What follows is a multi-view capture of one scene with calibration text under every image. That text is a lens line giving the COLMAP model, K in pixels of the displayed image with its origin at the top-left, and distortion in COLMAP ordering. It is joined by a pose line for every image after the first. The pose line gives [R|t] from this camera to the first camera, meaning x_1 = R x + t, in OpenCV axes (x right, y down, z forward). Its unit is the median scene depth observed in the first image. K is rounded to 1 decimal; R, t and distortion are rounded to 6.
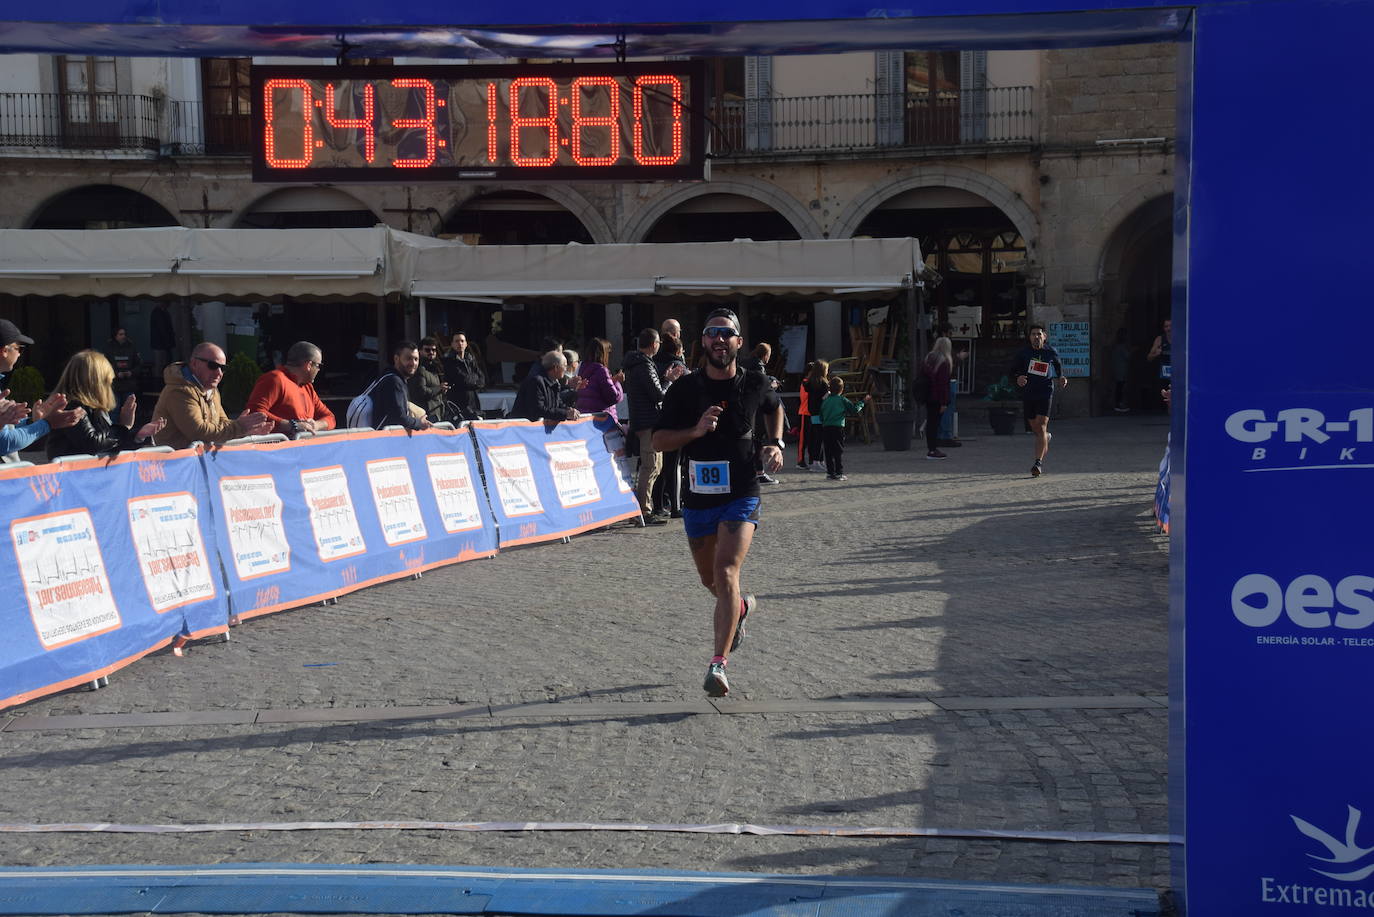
lens RADIAL K [[3847.0, 0, 698.4], [0, 3847.0, 451.5], [0, 0, 1]] dist [1.004387, 2.817629]
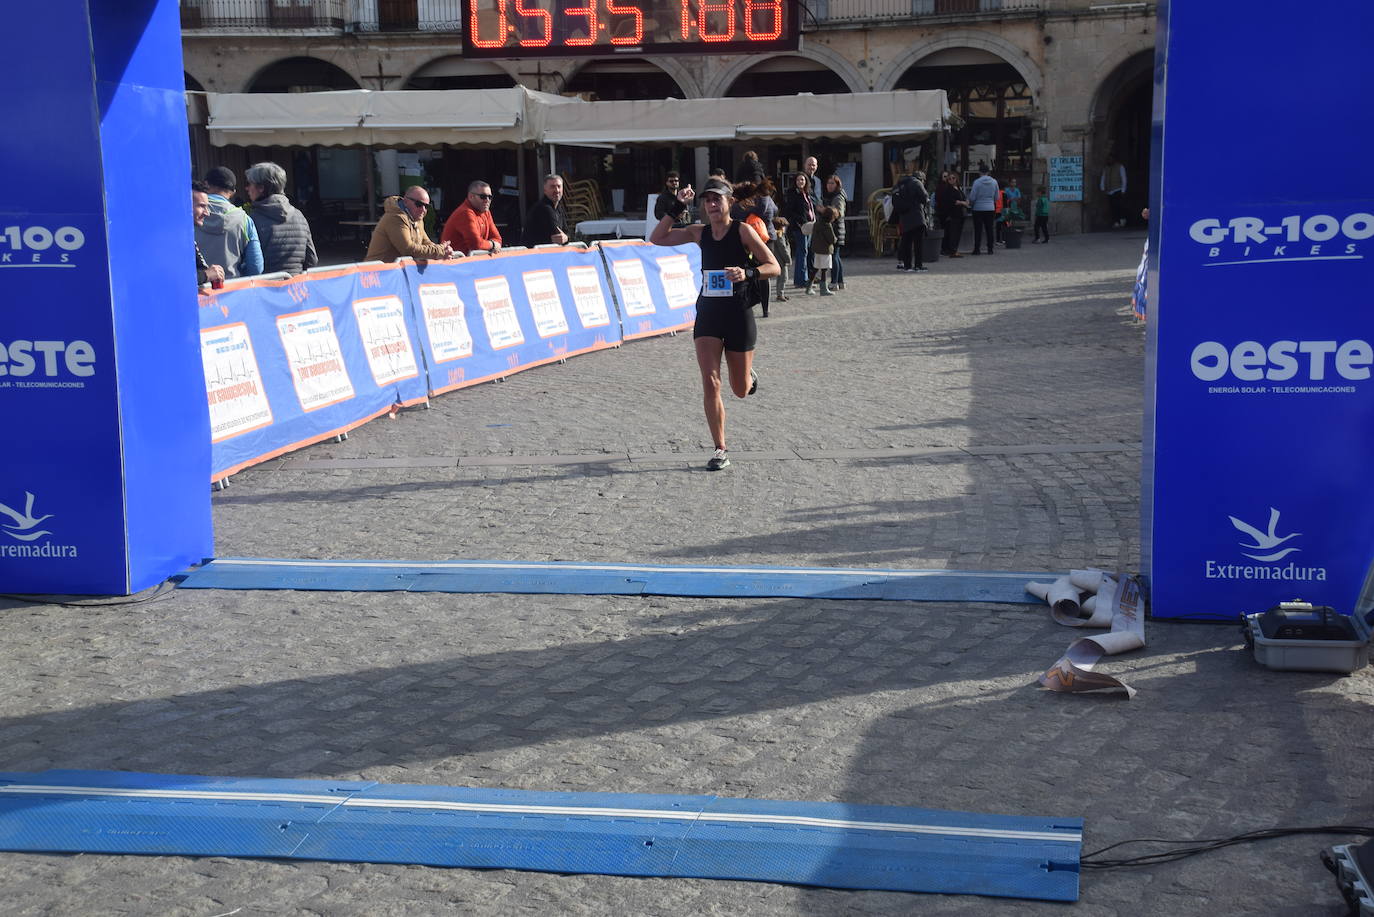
lens RADIAL K [[3312.3, 0, 665.6], [0, 3312.3, 450.2], [0, 0, 1]] dist [0.971626, 0.632663]
pose [[0.999749, -0.007295, -0.021186, -0.014334], [0.008418, 0.998539, 0.053369, 0.002714], [0.020766, -0.053534, 0.998350, -0.119876]]
